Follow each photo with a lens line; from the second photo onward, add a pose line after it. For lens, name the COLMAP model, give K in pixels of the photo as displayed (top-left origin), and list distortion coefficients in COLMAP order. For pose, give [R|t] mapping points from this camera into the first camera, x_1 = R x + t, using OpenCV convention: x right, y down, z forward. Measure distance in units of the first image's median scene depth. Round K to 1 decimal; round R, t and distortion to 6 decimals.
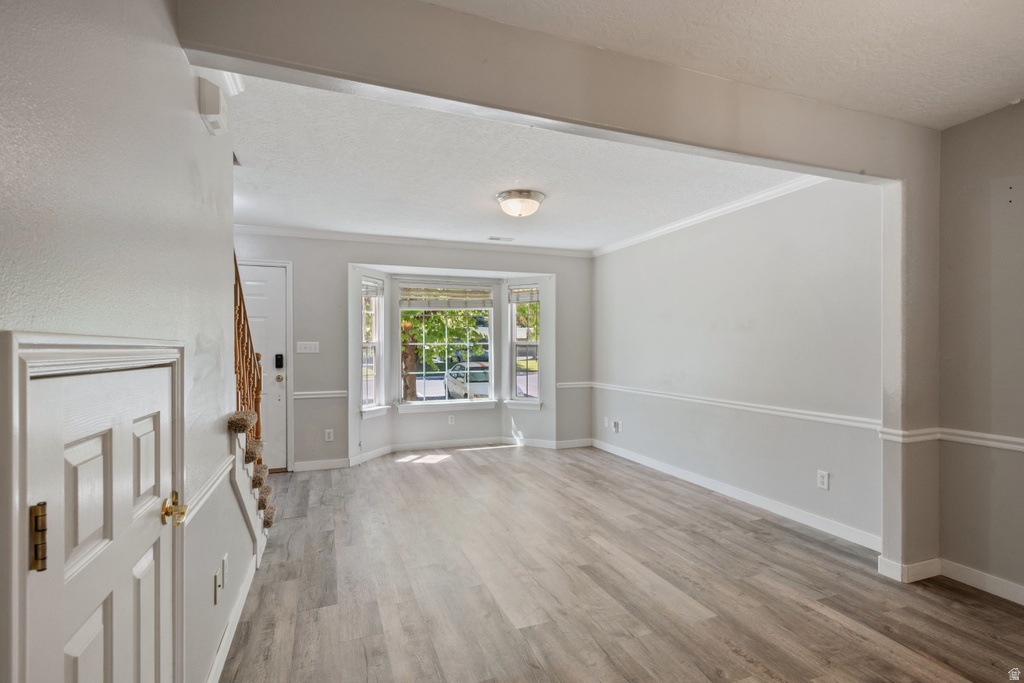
lens RADIAL K [[485.4, 0, 512.4], [0, 485.4, 341.1], [0, 0, 1]] dist [0.003142, 0.002824]
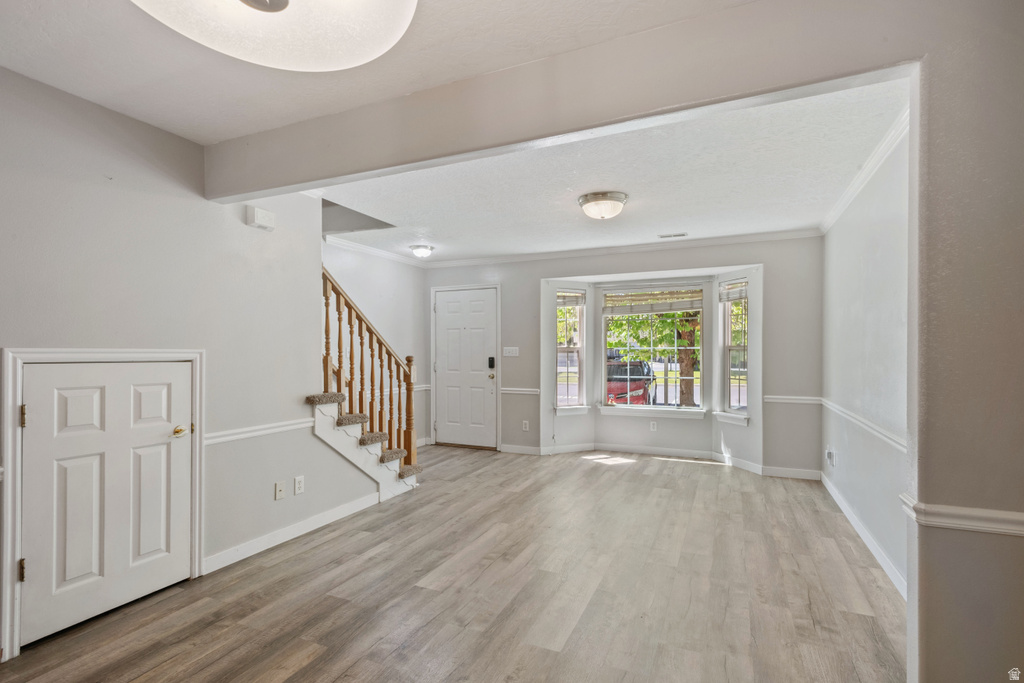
lens RADIAL K [[485.4, 0, 513.1], [0, 485.4, 345.9], [0, 0, 1]] dist [0.003142, 0.002824]
pose [[0.707068, -0.006259, -0.707117, 0.532394], [0.007618, 0.999970, -0.001233, -0.000719], [0.707104, -0.004515, 0.707095, 0.163325]]
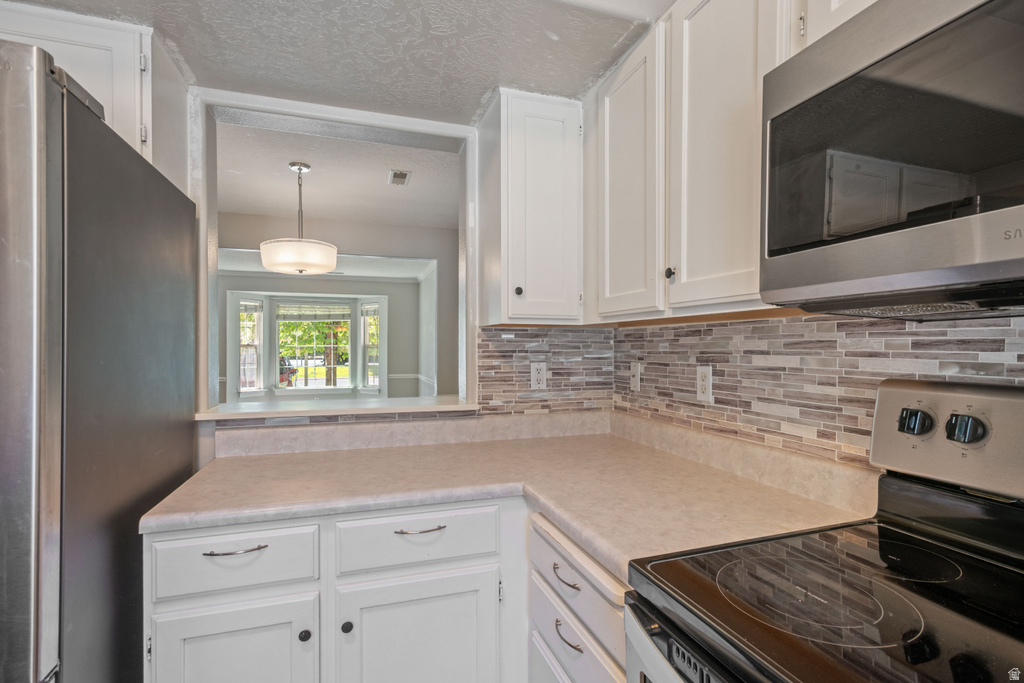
lens RADIAL K [[485.4, 0, 515.3], [0, 485.4, 351.3], [0, 0, 1]] dist [0.003142, 0.002824]
pose [[0.999468, 0.002449, -0.032508, 0.713448], [-0.001833, 0.999818, 0.018990, -0.009373], [0.032549, -0.018920, 0.999291, -0.543348]]
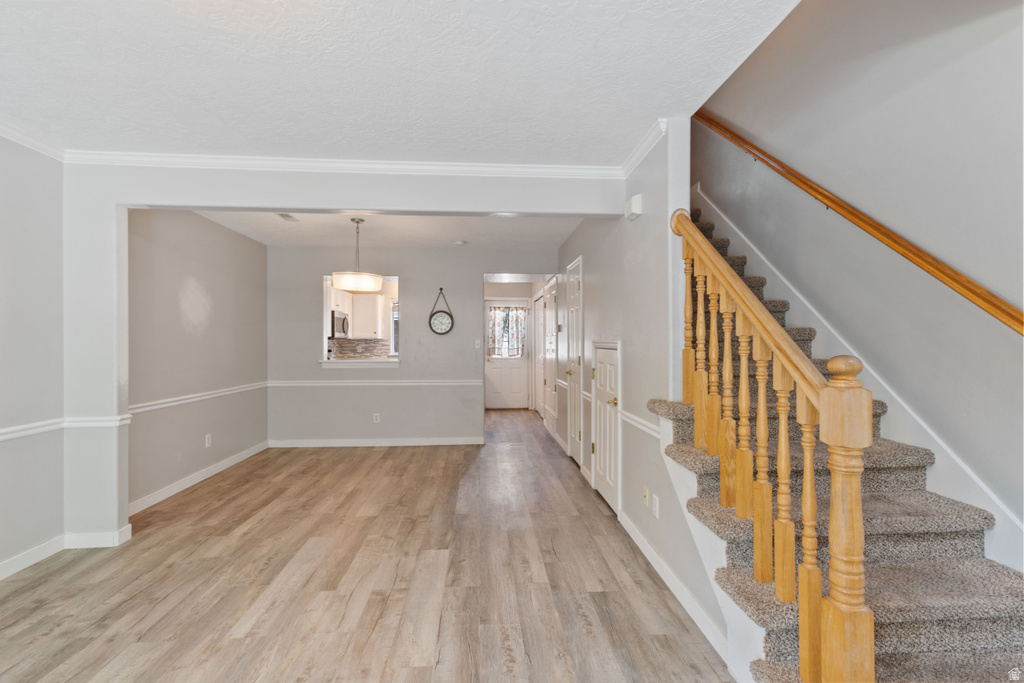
lens RADIAL K [[485.4, 0, 517.2], [0, 485.4, 340.8], [0, 0, 1]] dist [0.003142, 0.002824]
pose [[-0.958017, 0.006012, 0.286647, -0.291647], [0.001619, 0.999878, -0.015559, 0.012904], [-0.286706, -0.014442, -0.957910, 1.155950]]
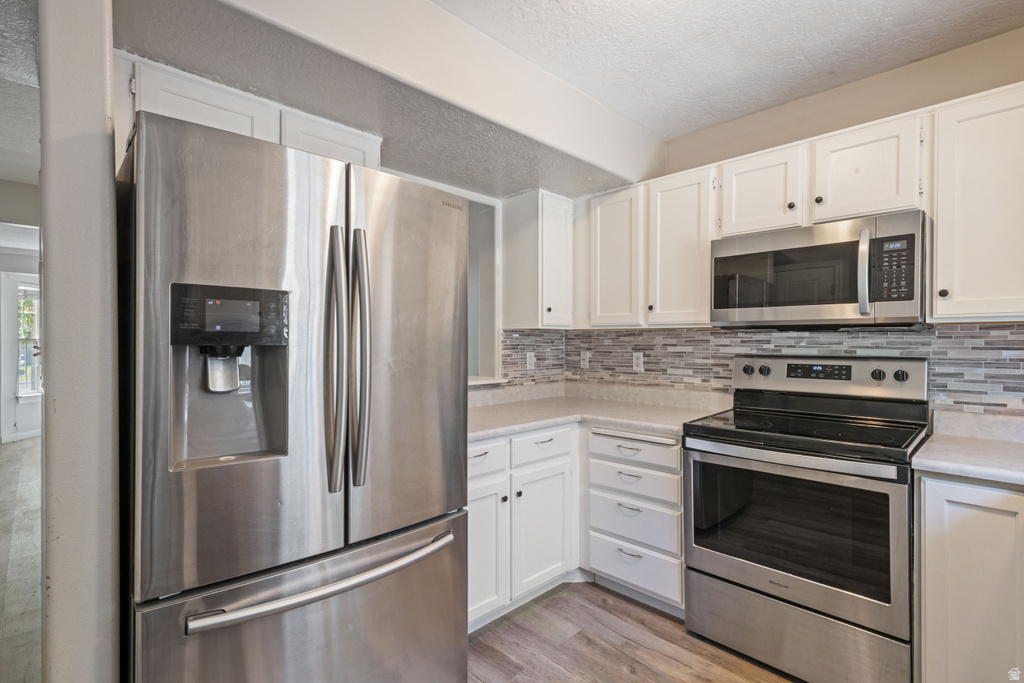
lens RADIAL K [[485.4, 0, 513.7], [0, 485.4, 347.0], [0, 0, 1]] dist [0.003142, 0.002824]
pose [[0.908609, -0.002978, 0.417637, 0.367135], [-0.006248, 0.999766, 0.020722, -0.012758], [-0.417601, -0.021437, 0.908377, -0.746254]]
